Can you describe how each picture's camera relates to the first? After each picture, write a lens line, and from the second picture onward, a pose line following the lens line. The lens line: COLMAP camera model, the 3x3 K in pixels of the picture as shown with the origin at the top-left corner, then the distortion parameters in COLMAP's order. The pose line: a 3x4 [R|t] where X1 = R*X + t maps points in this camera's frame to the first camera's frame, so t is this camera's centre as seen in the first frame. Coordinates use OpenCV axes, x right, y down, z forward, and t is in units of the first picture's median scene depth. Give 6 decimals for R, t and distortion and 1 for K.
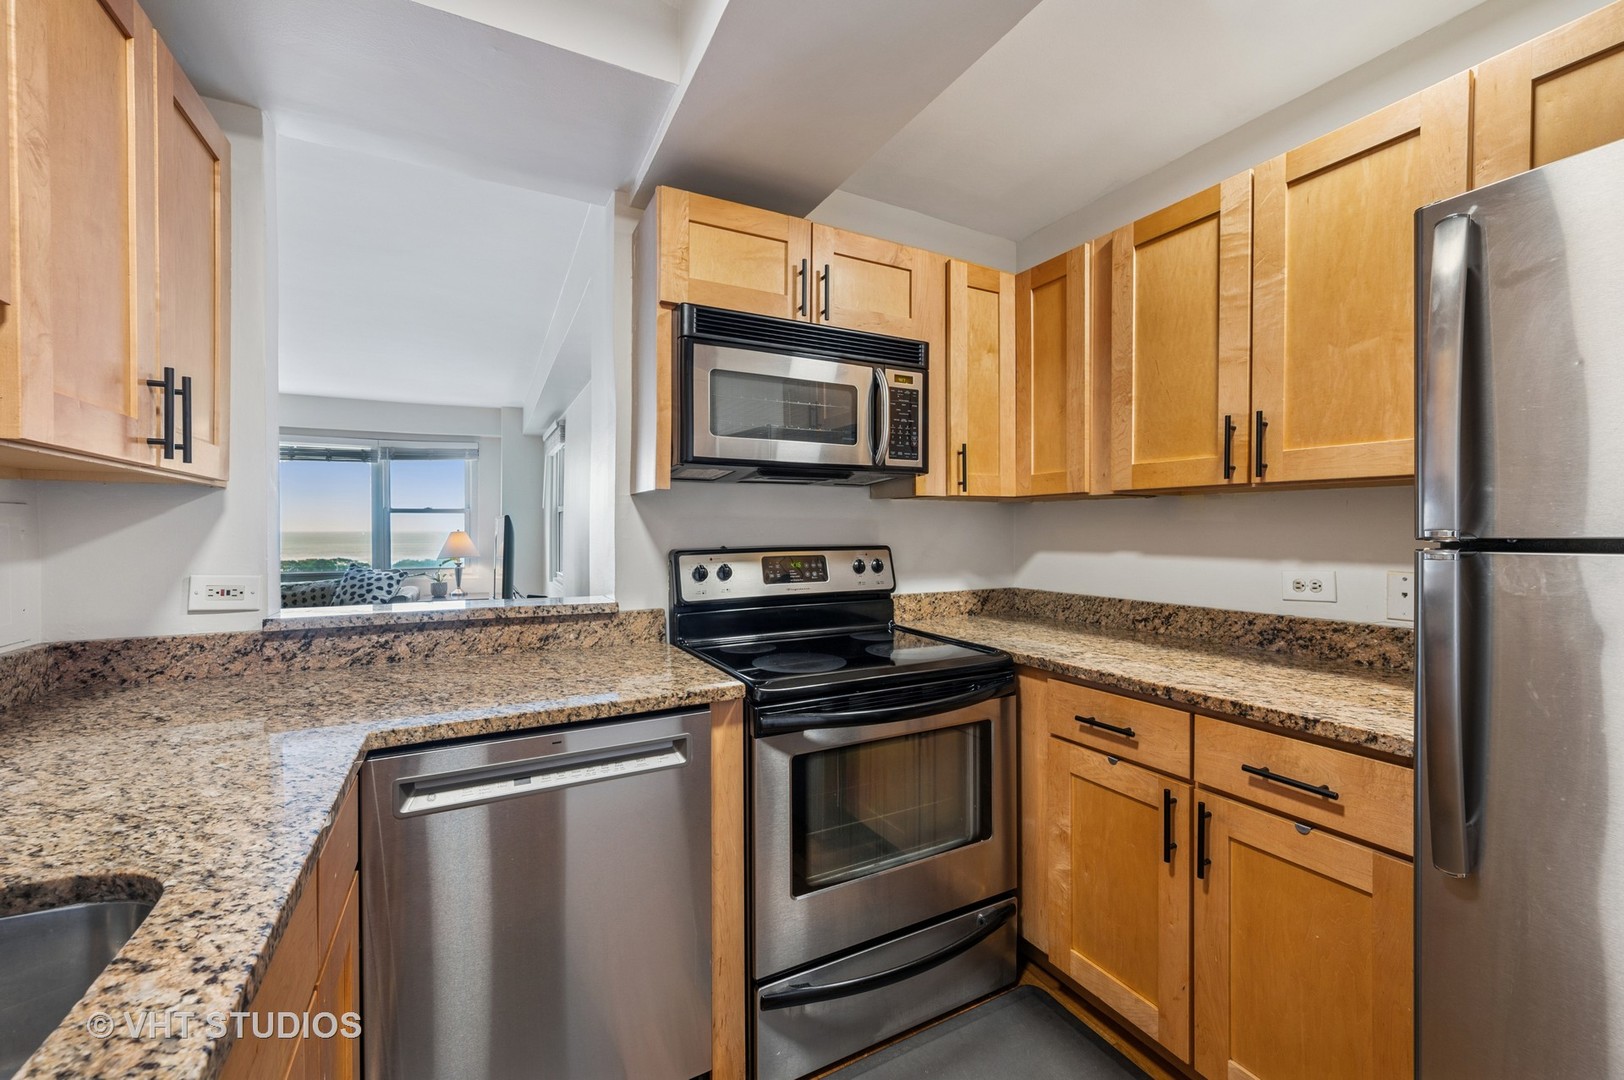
lens RADIAL K [[649.8, 0, 812.0], [0, 649.8, 540.0], [0, 0, 1]] dist [0.000340, 0.000099]
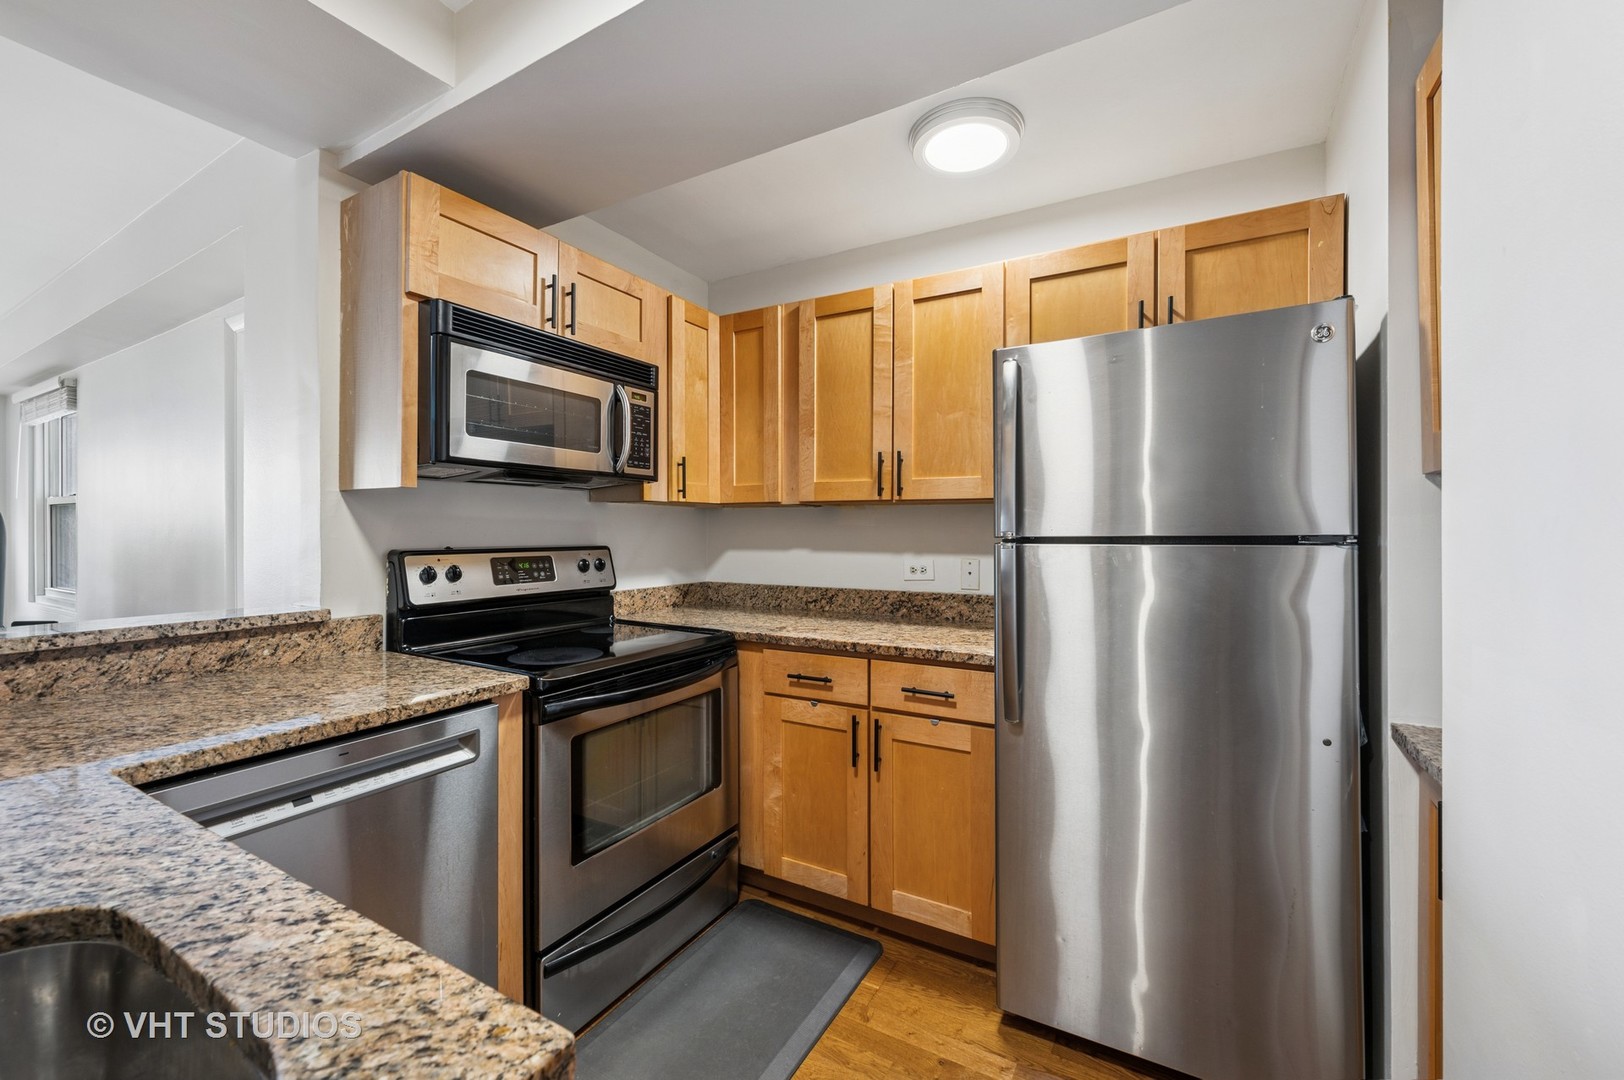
lens RADIAL K [[655.5, 0, 812.0], [0, 655.5, 540.0], [0, 0, 1]] dist [0.000324, 0.000087]
pose [[0.845452, -0.003706, 0.534039, -0.247096], [0.004960, 0.999987, -0.000913, 0.002638], [-0.534029, 0.003421, 0.845459, -0.133865]]
